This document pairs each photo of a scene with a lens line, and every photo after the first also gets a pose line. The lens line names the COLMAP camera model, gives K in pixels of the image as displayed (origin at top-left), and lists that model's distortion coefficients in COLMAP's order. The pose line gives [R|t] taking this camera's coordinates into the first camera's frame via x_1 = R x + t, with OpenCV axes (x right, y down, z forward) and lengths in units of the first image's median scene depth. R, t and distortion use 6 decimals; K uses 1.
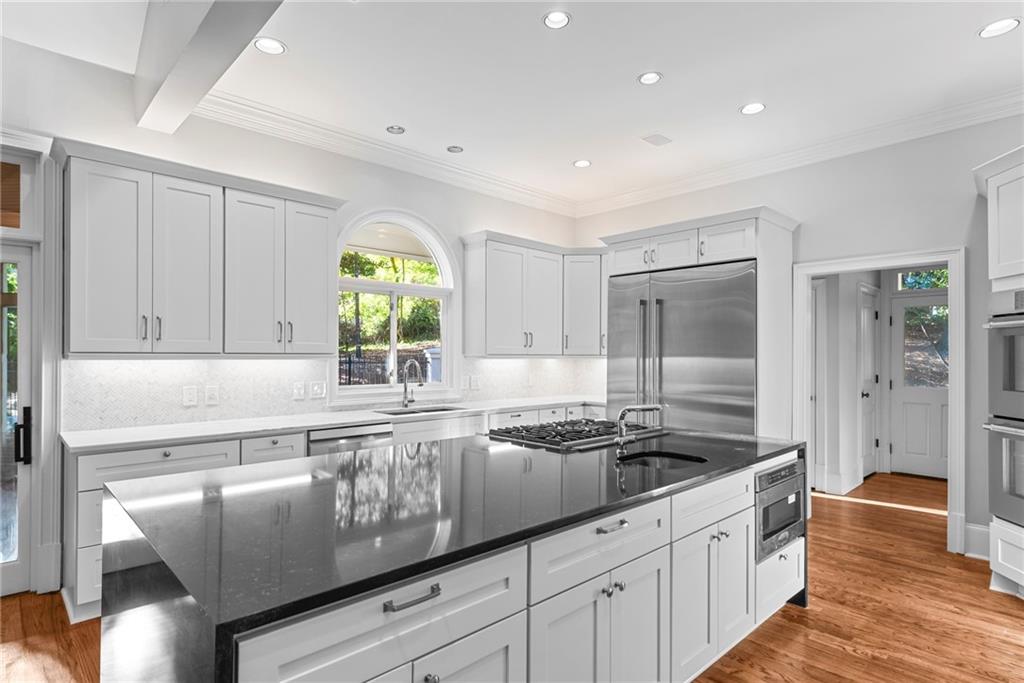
lens RADIAL K [[538.5, 0, 507.1], [0, 538.5, 354.7], [0, 0, 1]] dist [0.011798, -0.001984]
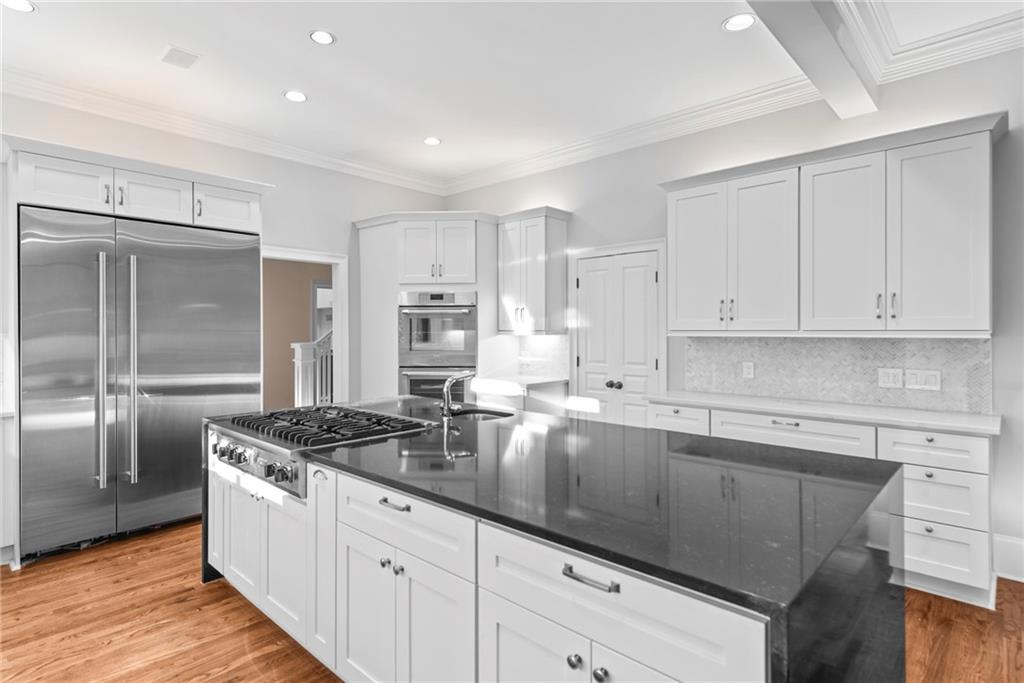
lens RADIAL K [[526.7, 0, 512.9], [0, 526.7, 333.0], [0, 0, 1]] dist [0.007918, -0.001861]
pose [[-0.068227, -0.009660, 0.997623, -0.651474], [0.002414, 0.999949, 0.009847, -0.004663], [-0.997667, 0.003081, -0.068200, 0.701156]]
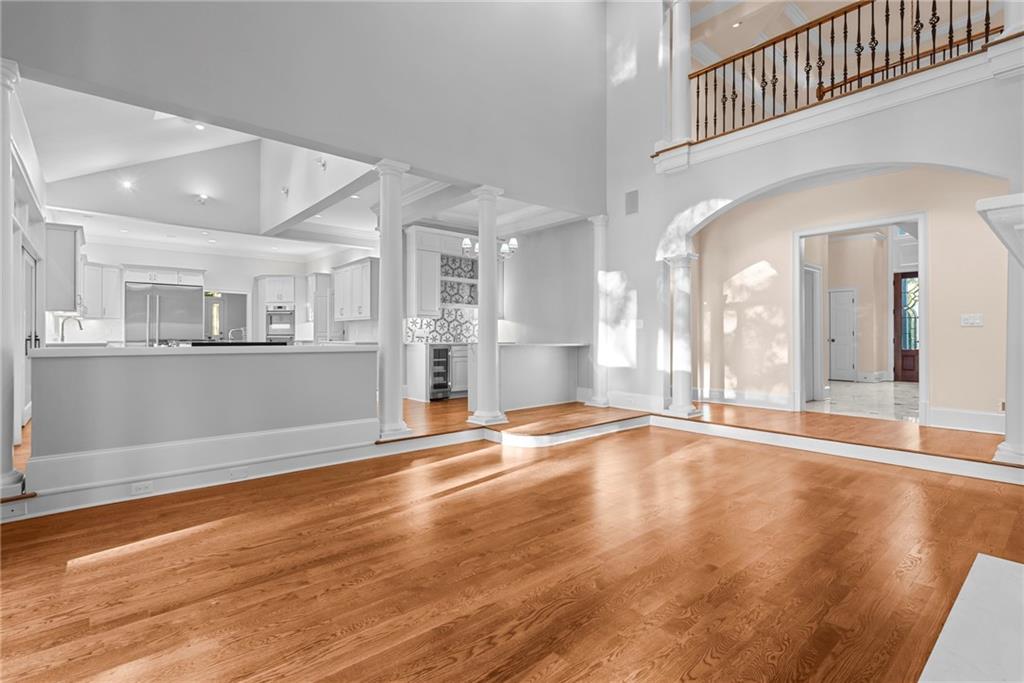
lens RADIAL K [[483.0, 0, 510.5], [0, 483.0, 337.2], [0, 0, 1]] dist [0.010873, -0.000423]
pose [[0.049642, -0.006429, 0.998746, -2.463686], [-0.001194, 0.999978, 0.006497, 0.093806], [-0.998766, -0.001515, 0.049633, -0.946736]]
